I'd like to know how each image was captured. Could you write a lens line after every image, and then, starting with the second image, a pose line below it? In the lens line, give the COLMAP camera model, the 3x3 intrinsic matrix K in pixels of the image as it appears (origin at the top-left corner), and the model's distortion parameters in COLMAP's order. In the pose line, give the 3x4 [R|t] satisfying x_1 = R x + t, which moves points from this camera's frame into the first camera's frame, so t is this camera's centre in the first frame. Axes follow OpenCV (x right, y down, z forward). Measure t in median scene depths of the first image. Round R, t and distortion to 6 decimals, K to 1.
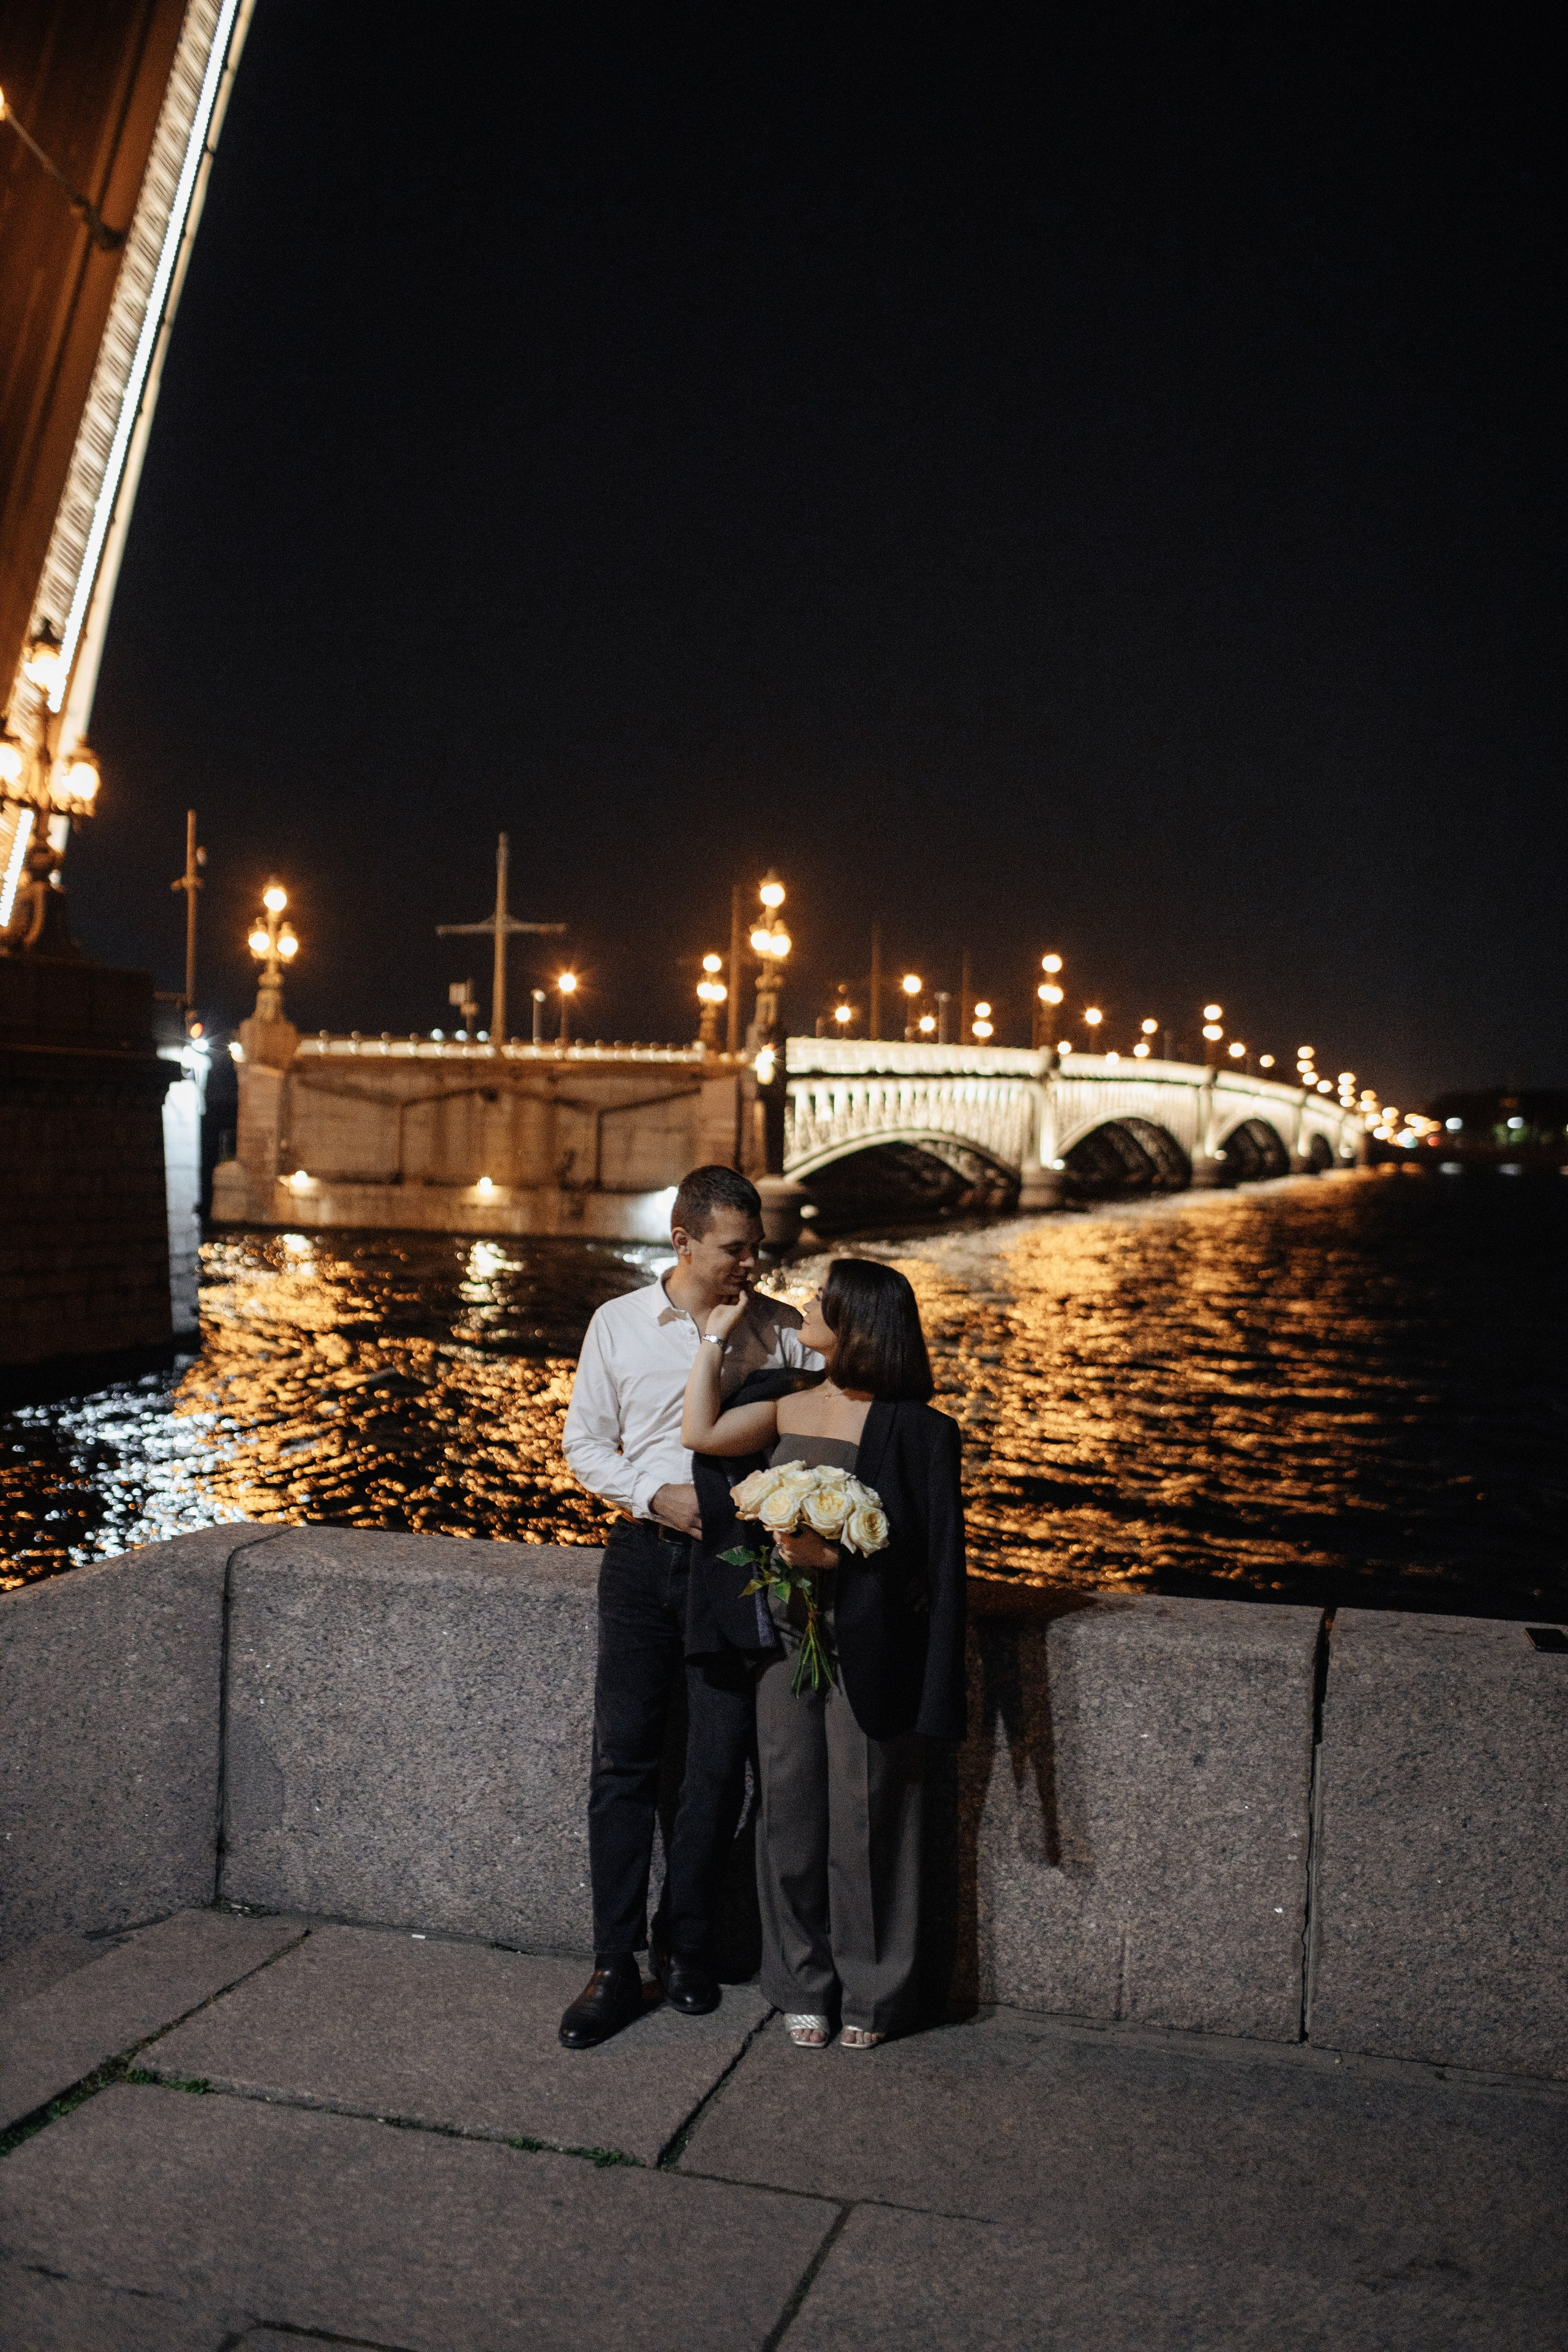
lens RADIAL K [[2229.4, 0, 784.0], [0, 2229.4, 1176.0], [0, 0, 1]] dist [-0.103545, 0.131583]
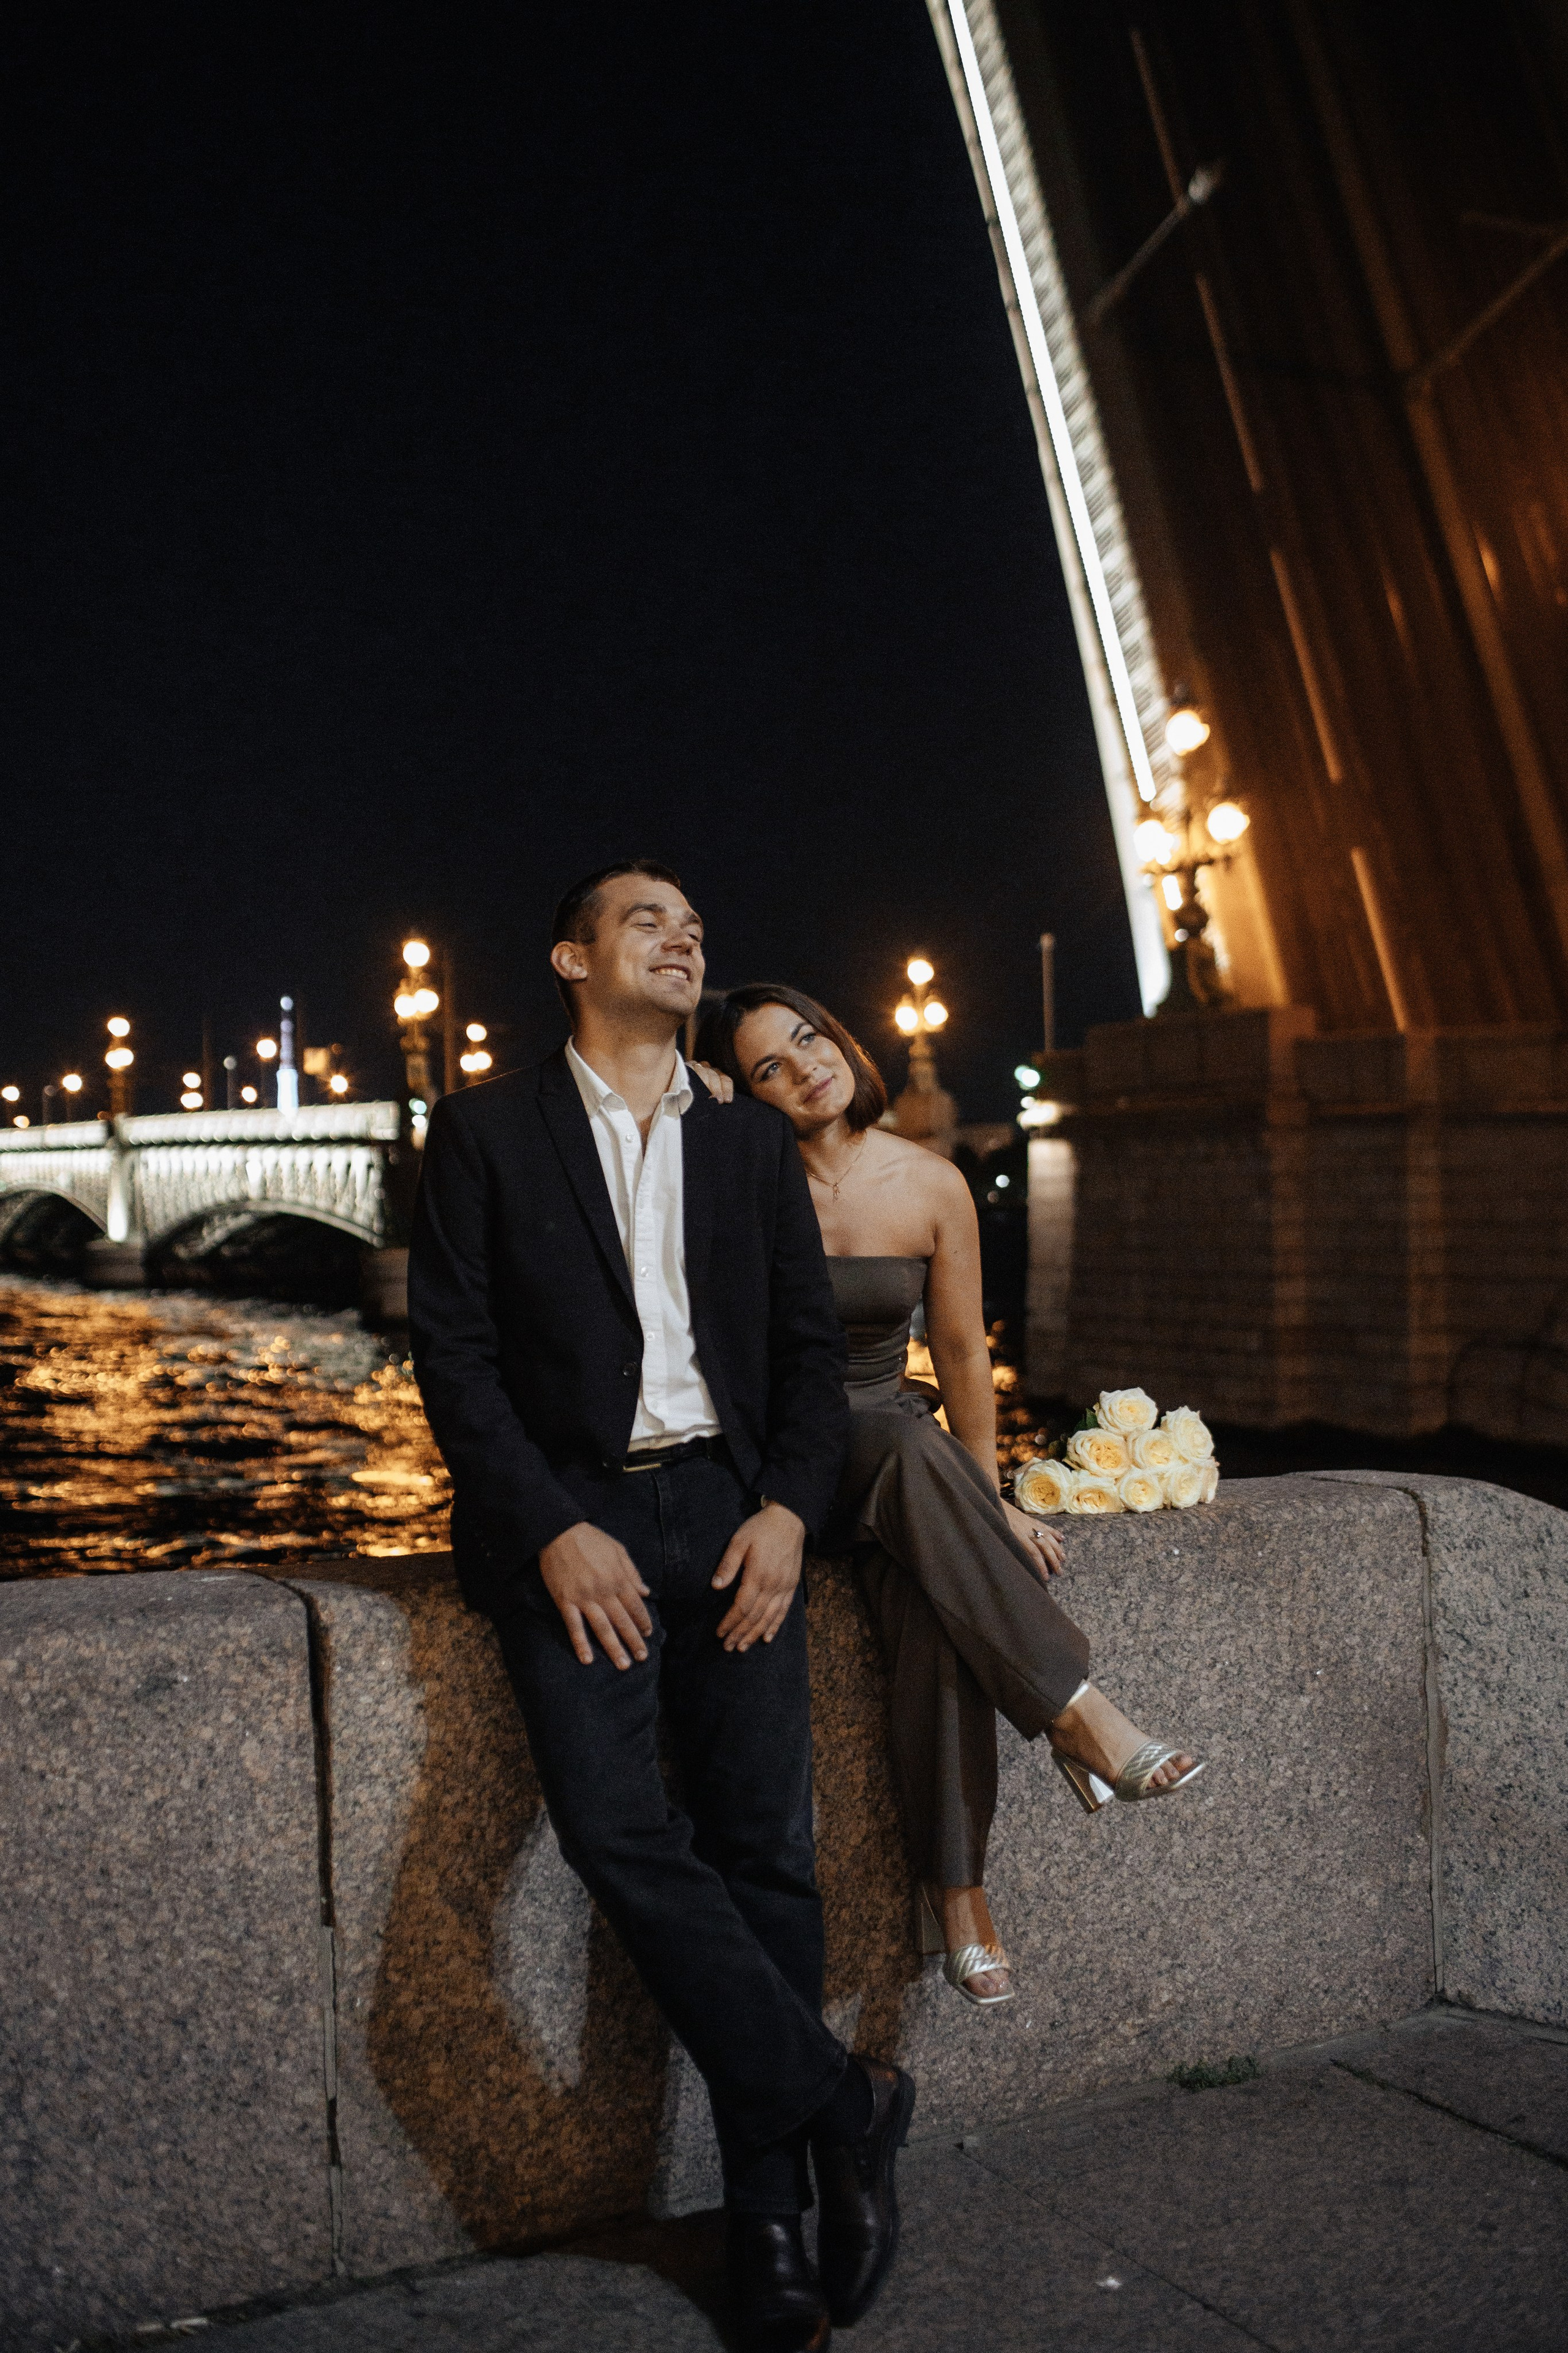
lens RADIAL K [[2289.7, 0, 783.4], [0, 2289.7, 1153.4], [0, 0, 1]] dist [-0.108203, 0.130643]
pose [[0.693114, -0.025525, 0.720376, -0.843813], [0.053937, 0.998408, -0.016519, -0.022907], [-0.718807, 0.050304, 0.693387, 0.278432]]
